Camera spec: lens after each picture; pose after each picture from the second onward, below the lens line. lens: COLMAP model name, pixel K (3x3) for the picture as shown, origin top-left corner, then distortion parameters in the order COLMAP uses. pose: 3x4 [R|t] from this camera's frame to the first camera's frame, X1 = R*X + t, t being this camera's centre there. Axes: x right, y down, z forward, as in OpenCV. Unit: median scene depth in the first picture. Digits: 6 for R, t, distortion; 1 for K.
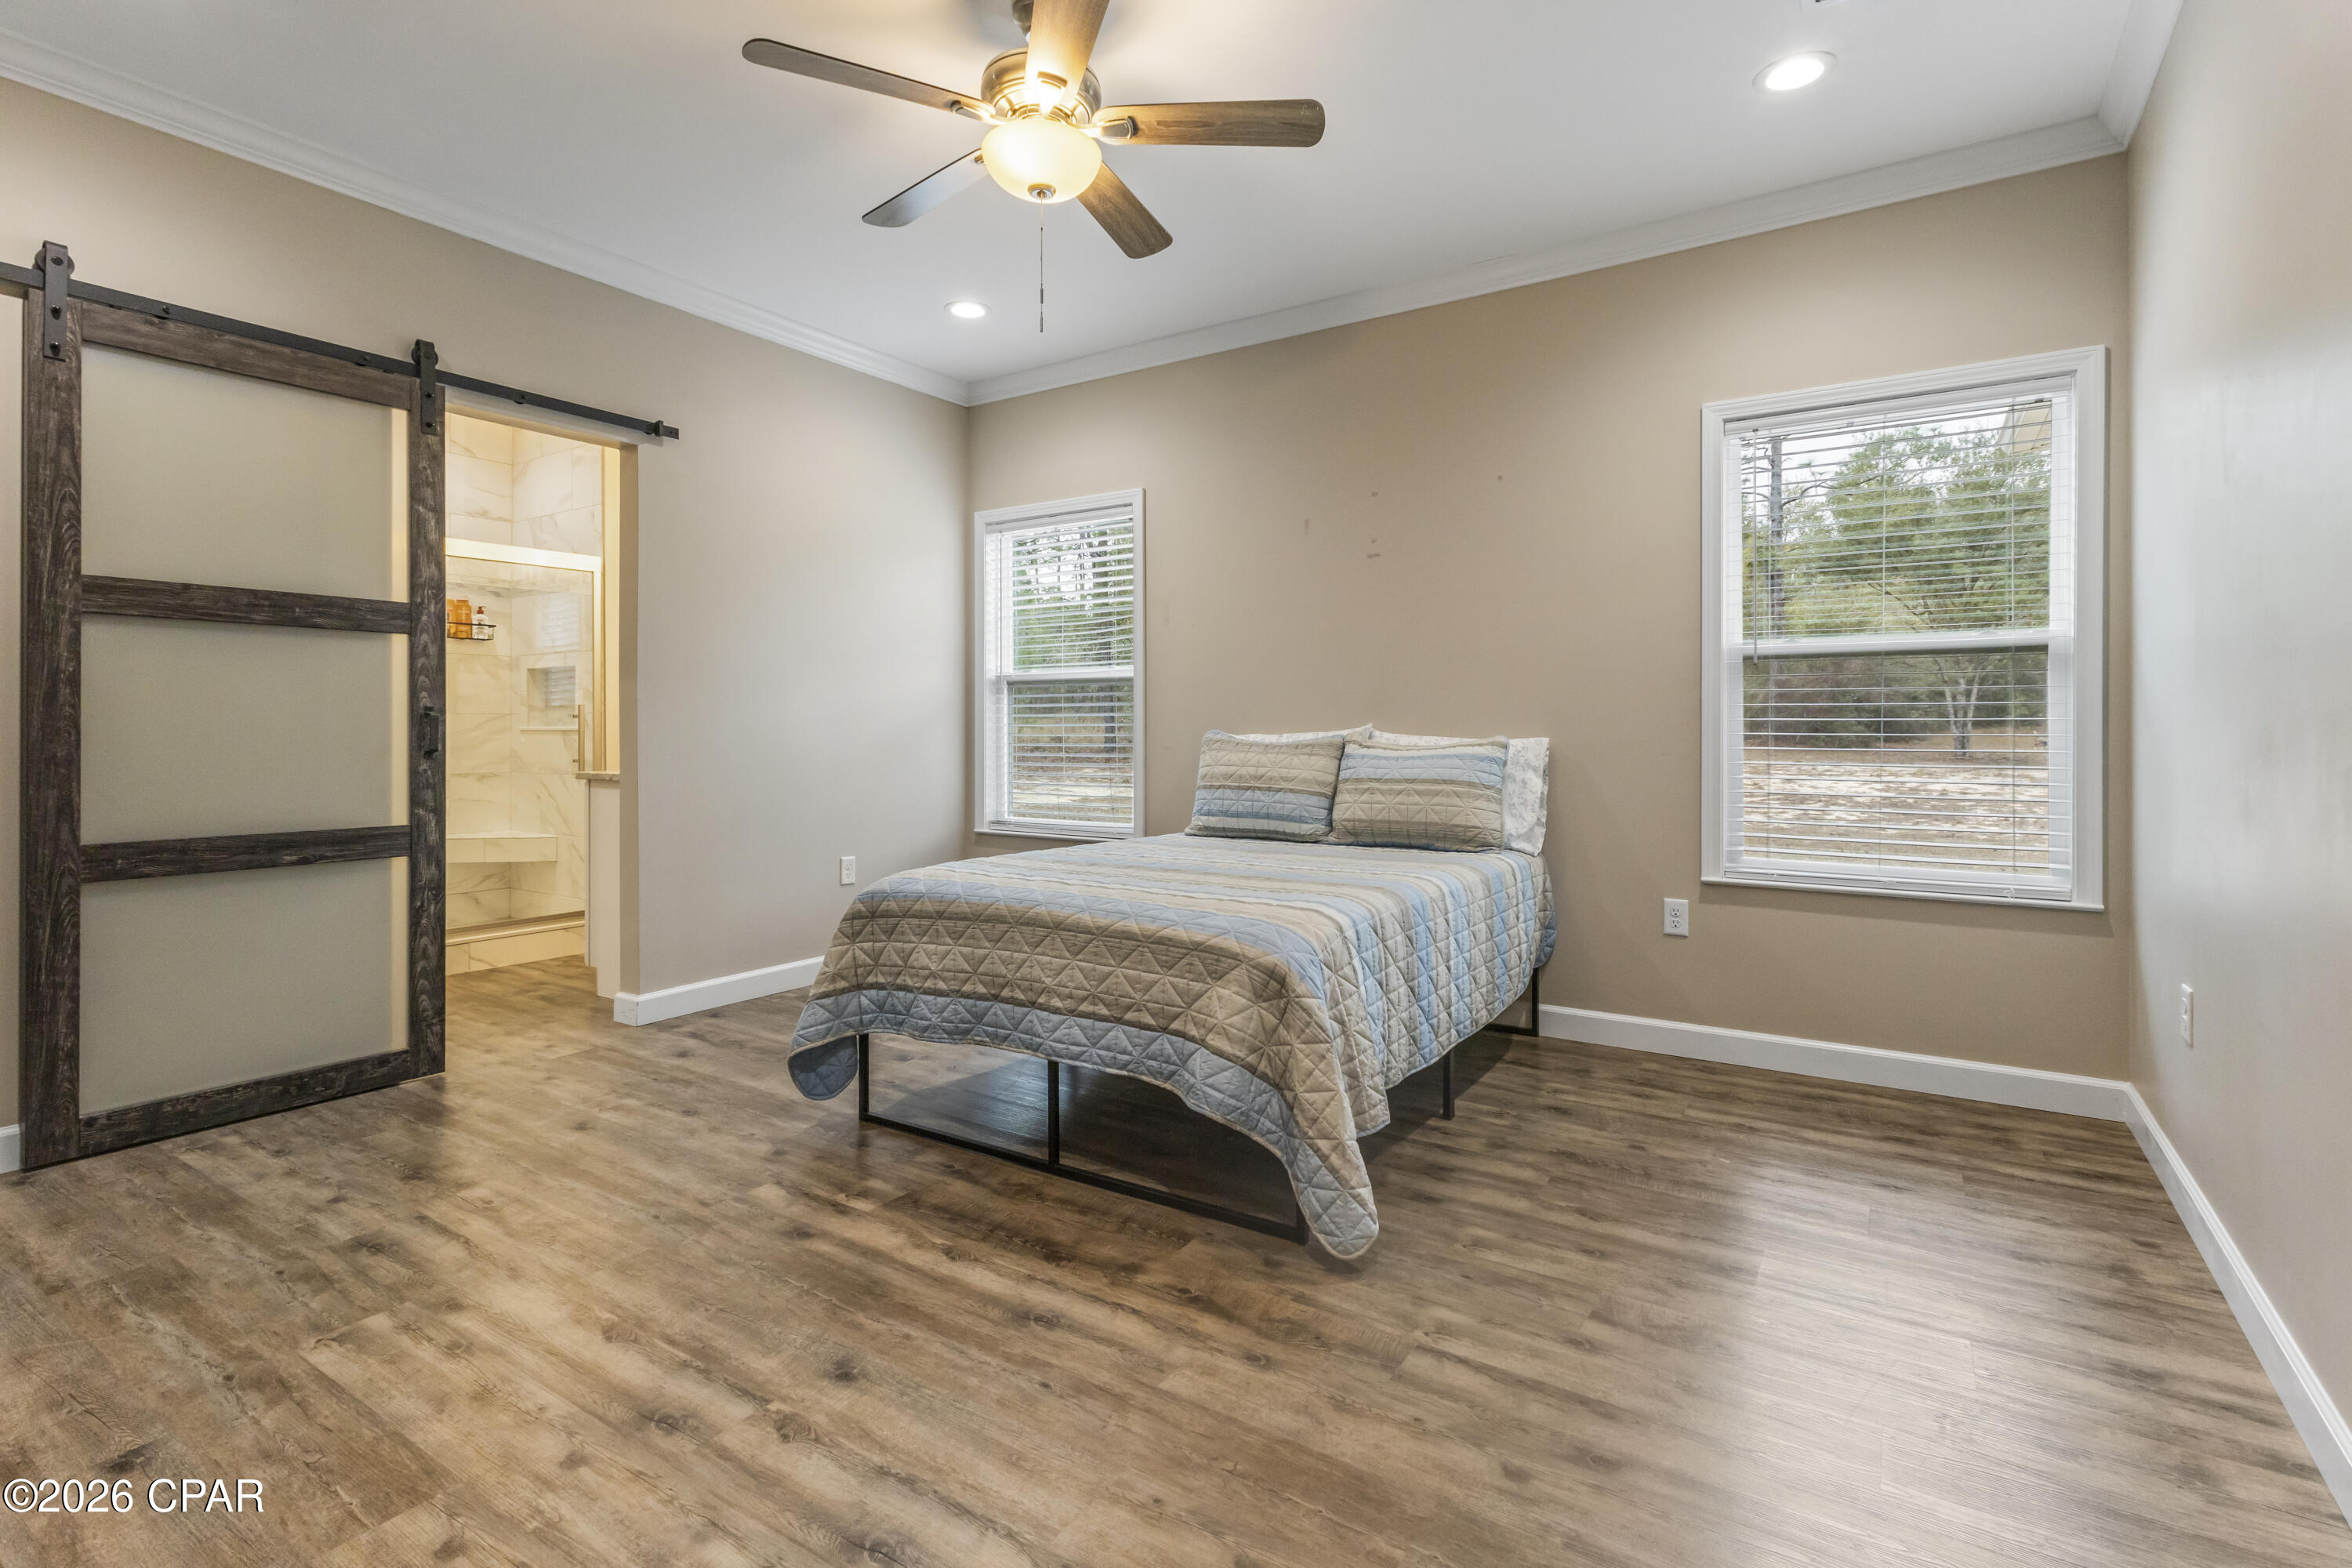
lens RADIAL K [[1107.3, 0, 1174.9], [0, 1107.3, 728.9], [0, 0, 1]] dist [0.001219, 0.001514]
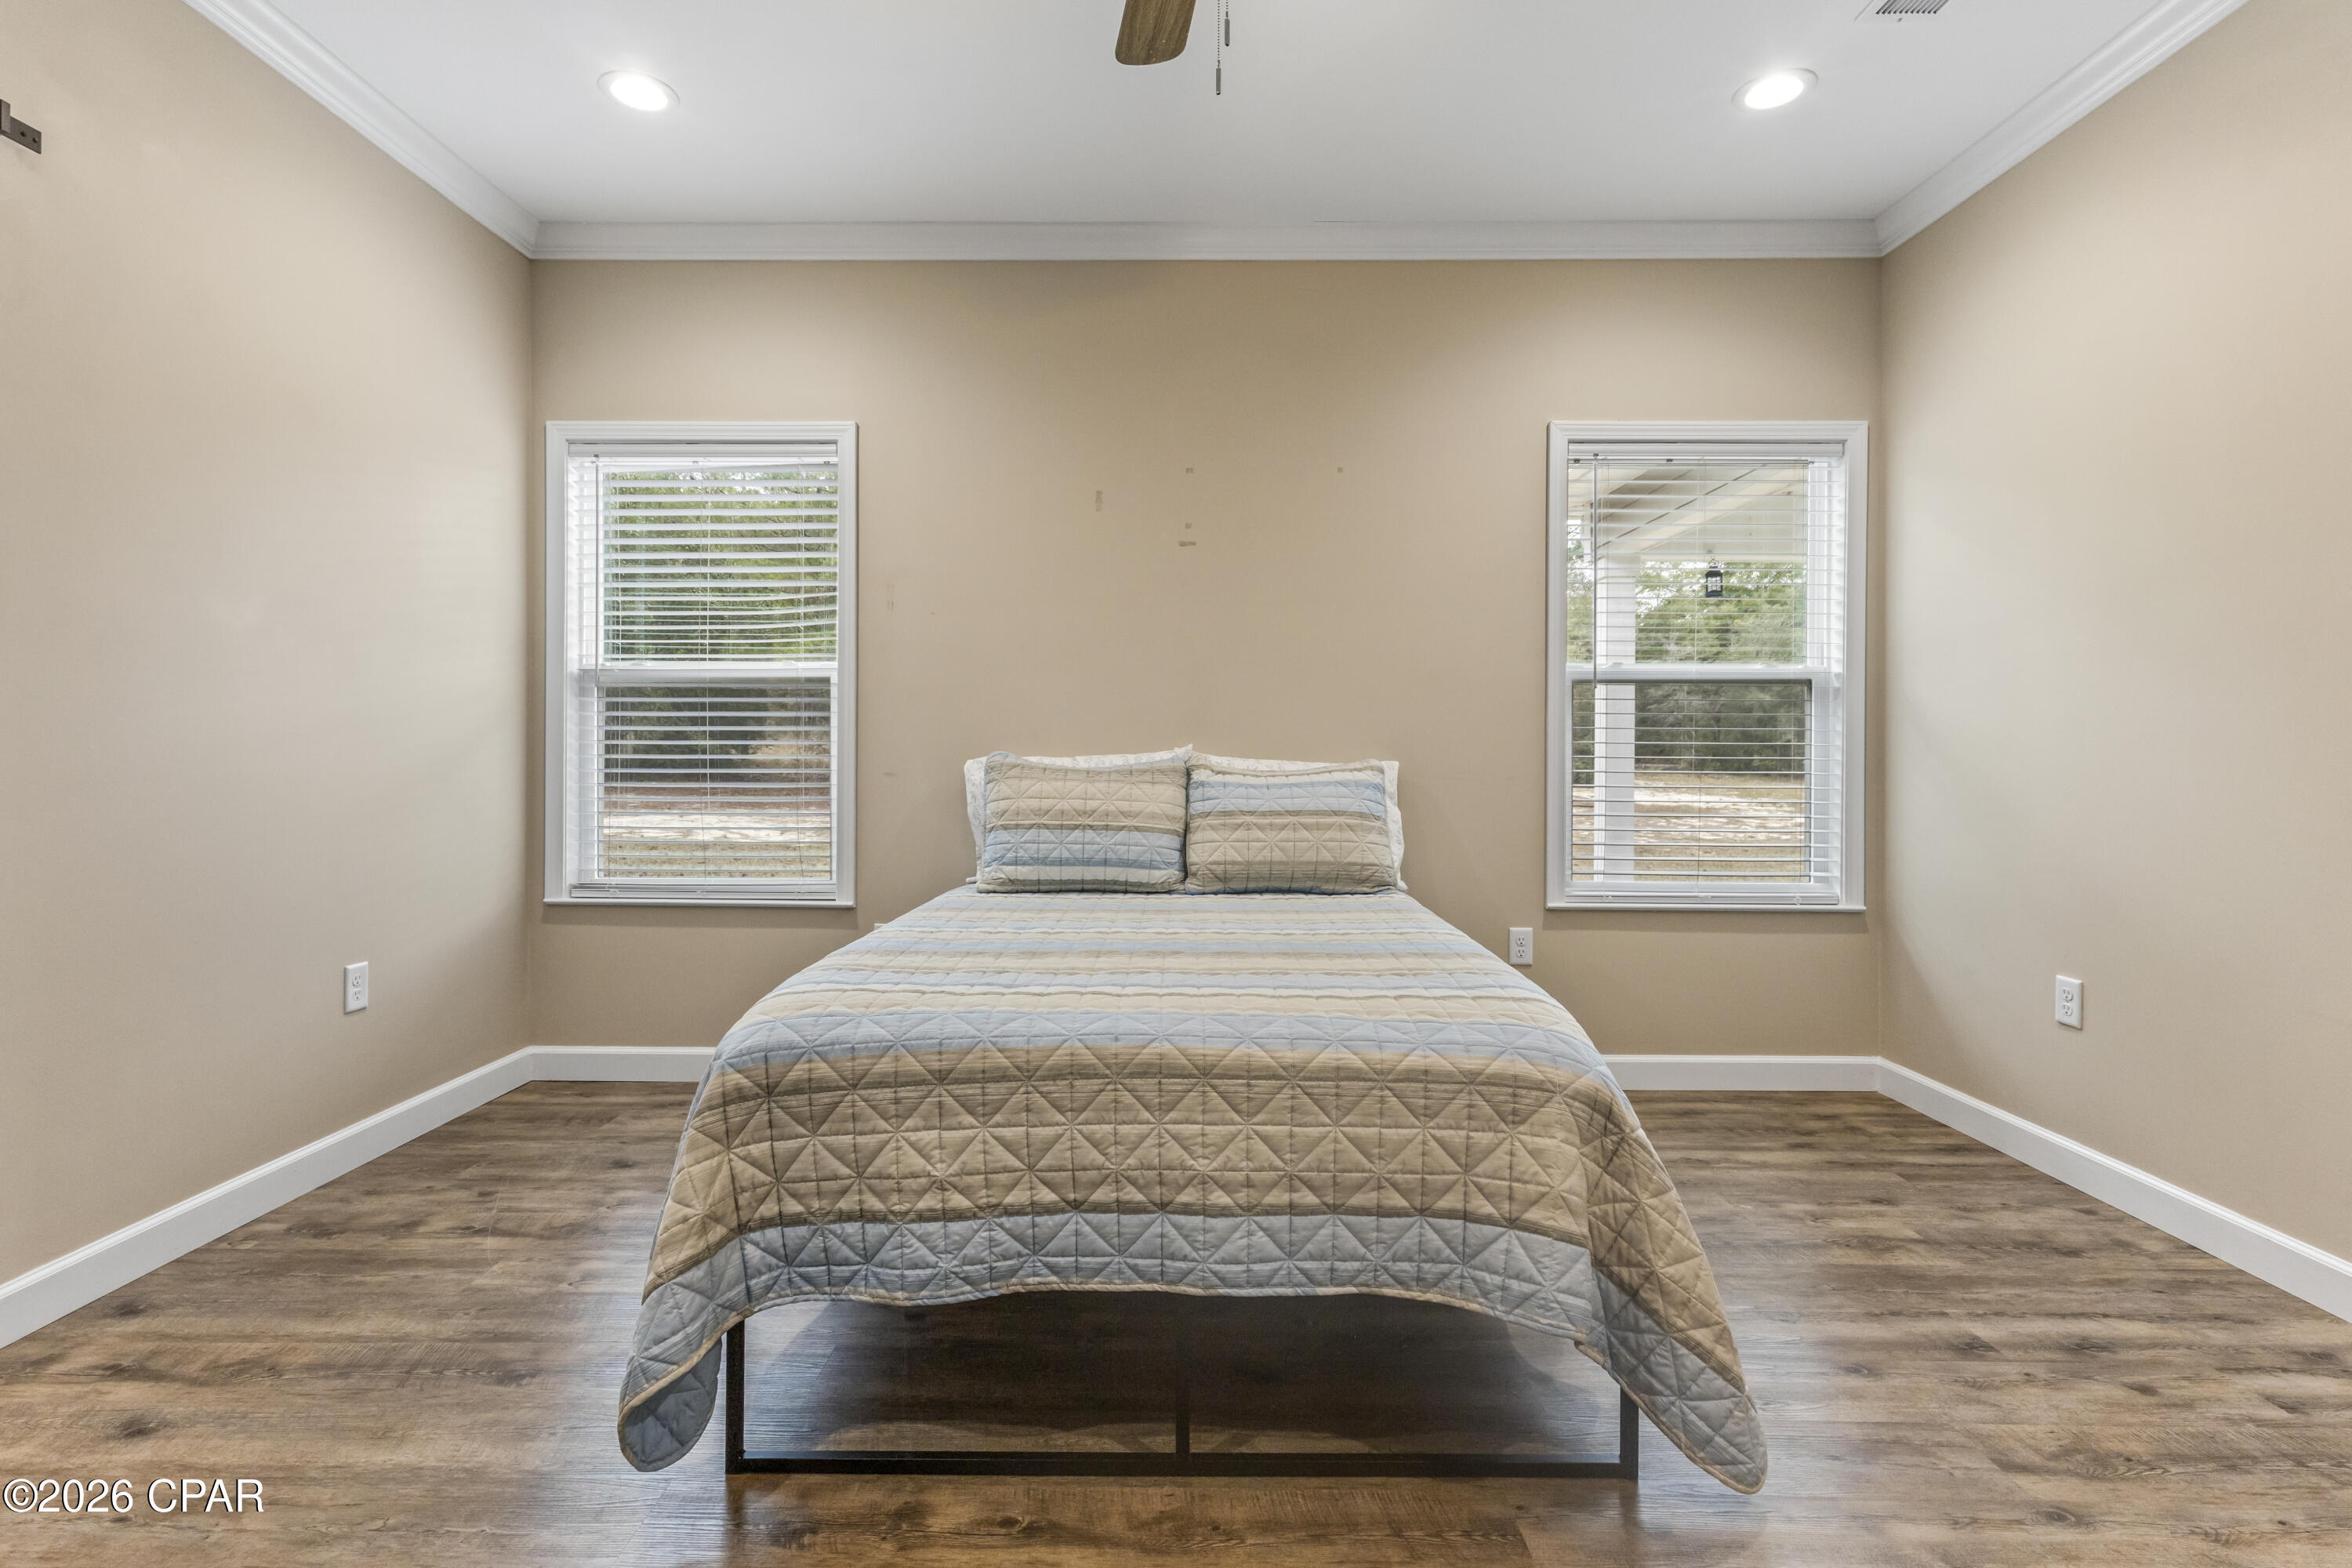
lens RADIAL K [[1101.0, 0, 1171.7], [0, 1101.0, 750.2], [0, 0, 1]] dist [0.001735, 0.001807]
pose [[0.840219, 0.003285, 0.542237, -0.384245], [-0.004347, 0.999990, 0.000676, -0.001085], [-0.542230, -0.002925, 0.840225, 0.418818]]
